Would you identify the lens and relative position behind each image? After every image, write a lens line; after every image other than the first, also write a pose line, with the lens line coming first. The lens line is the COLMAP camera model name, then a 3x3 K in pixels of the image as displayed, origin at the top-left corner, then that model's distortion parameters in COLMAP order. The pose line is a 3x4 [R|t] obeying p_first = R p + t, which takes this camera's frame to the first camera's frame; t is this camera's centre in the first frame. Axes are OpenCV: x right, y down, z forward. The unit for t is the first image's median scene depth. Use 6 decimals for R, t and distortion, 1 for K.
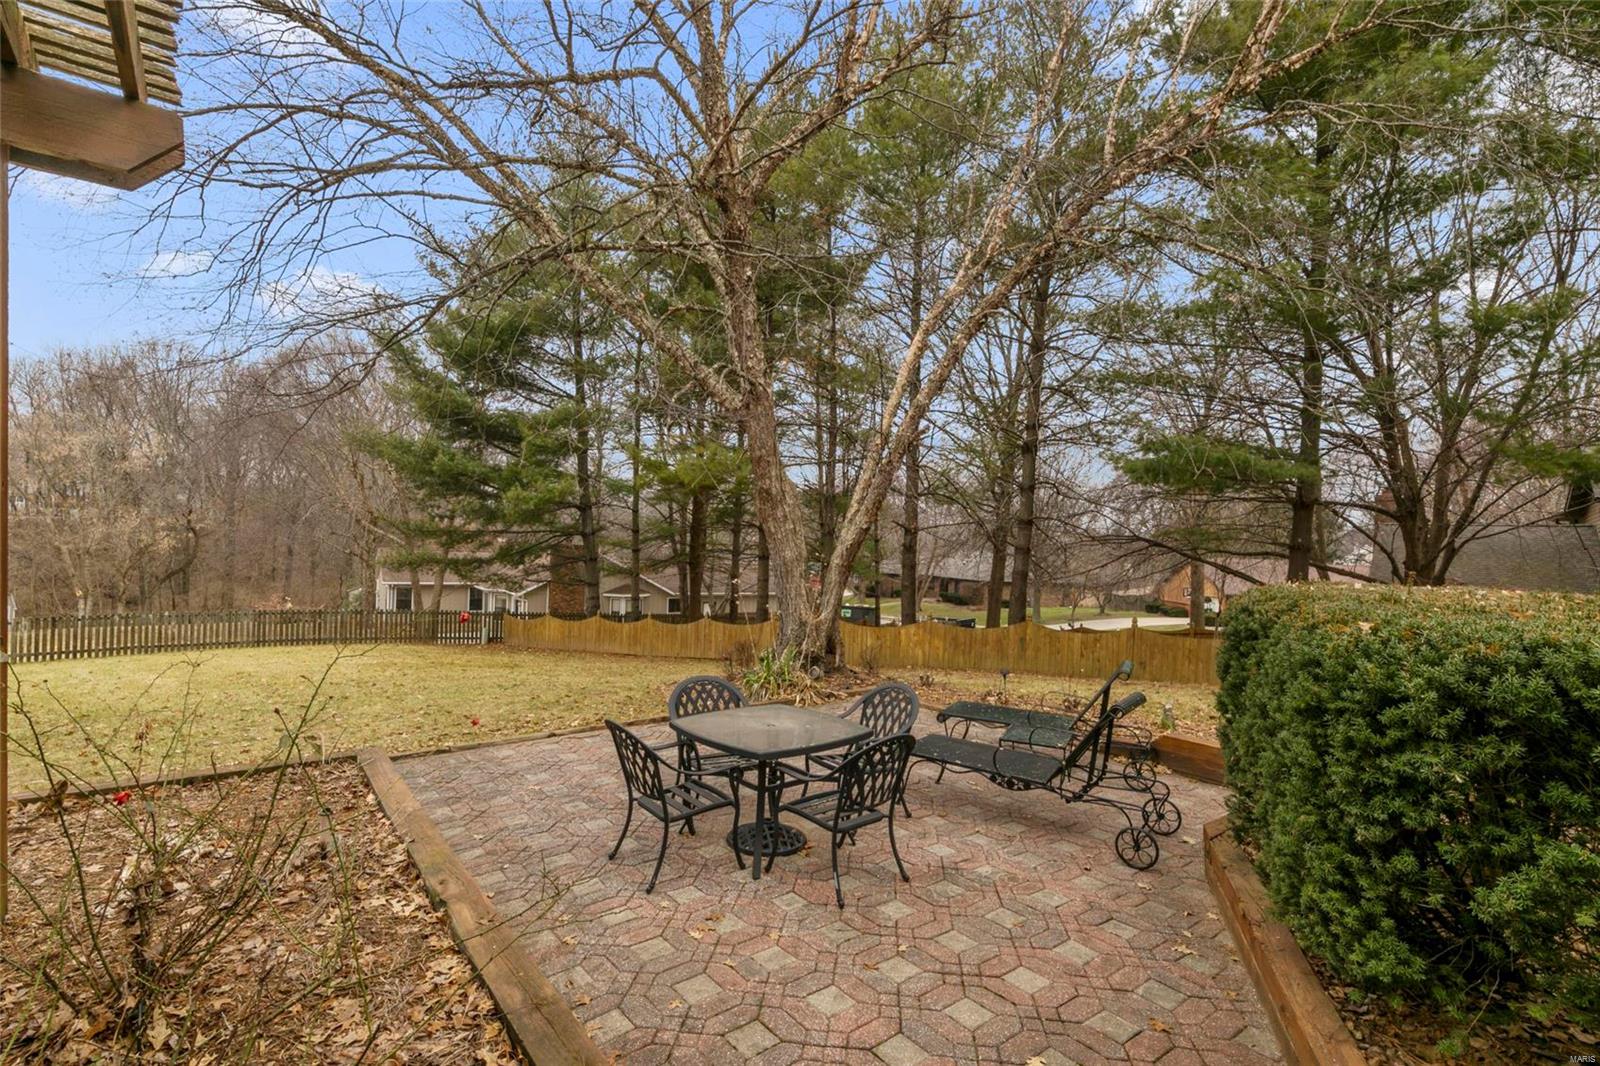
lens RADIAL K [[721.1, 0, 803.2], [0, 721.1, 554.9], [0, 0, 1]] dist [0.001266, 0.000133]
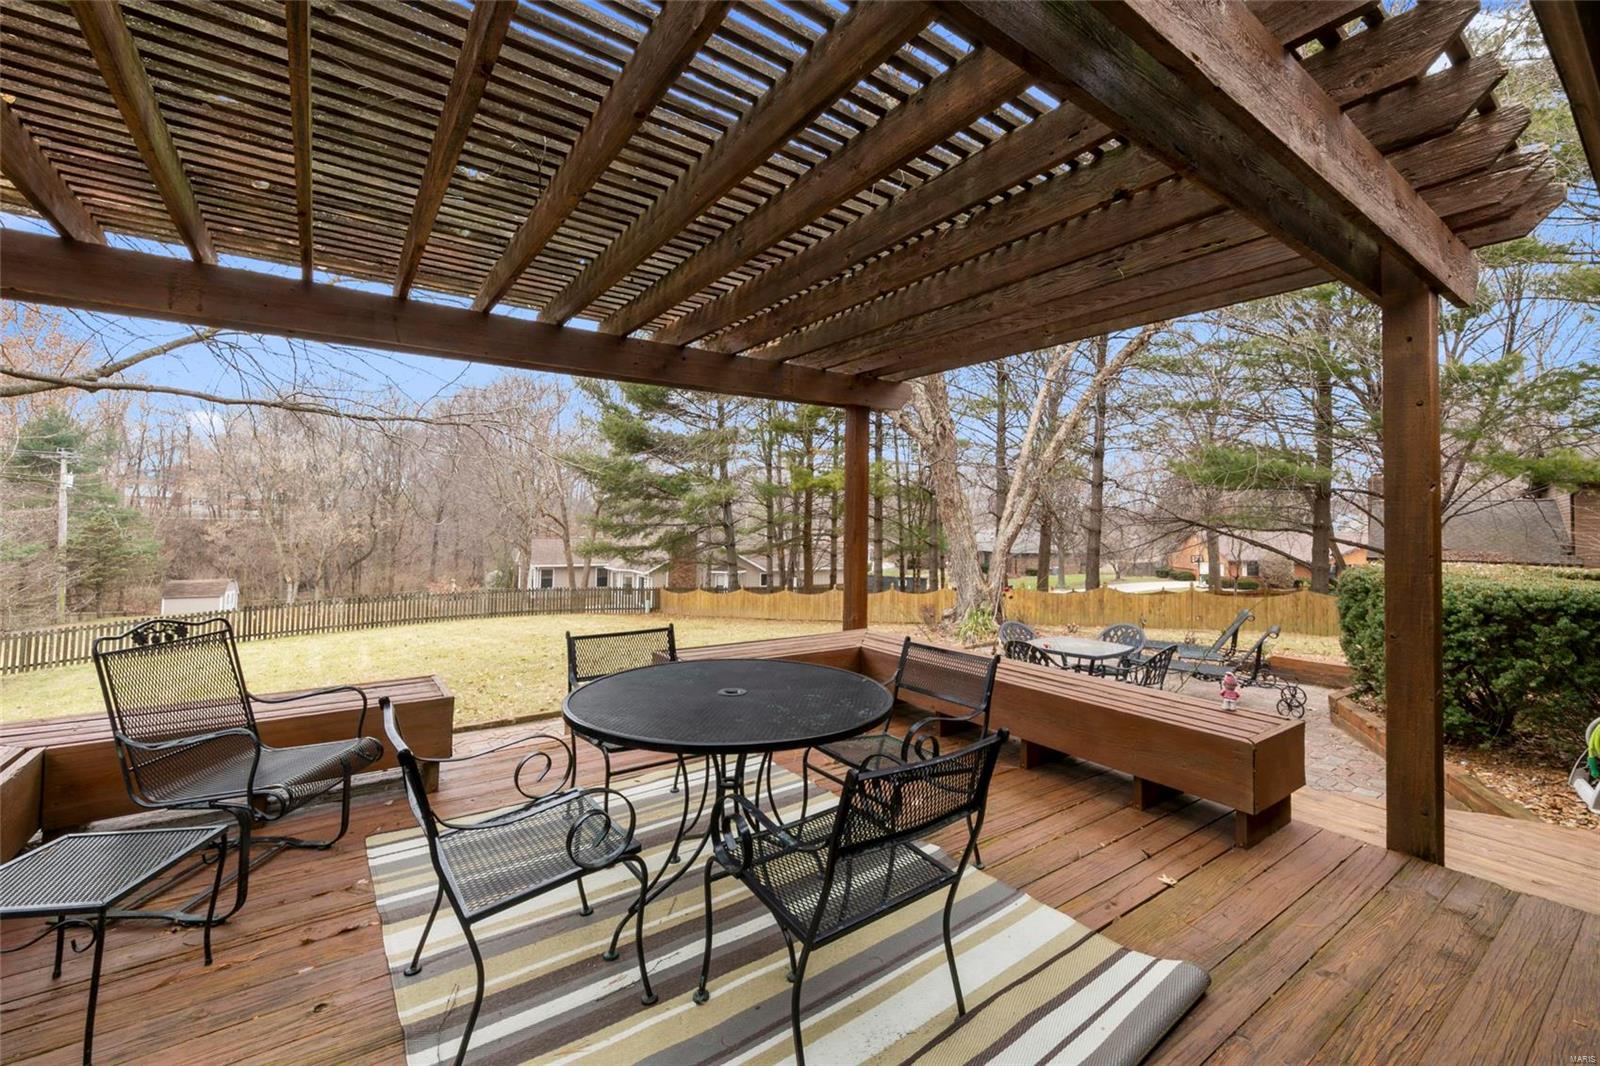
lens RADIAL K [[637.9, 0, 796.9], [0, 637.9, 508.0], [0, 0, 1]] dist [-0.000533, -0.000144]
pose [[0.998652, -0.025045, -0.045466, -0.187005], [0.023299, 0.998985, -0.038543, -0.018778], [0.046385, 0.037432, 0.998222, -0.185197]]
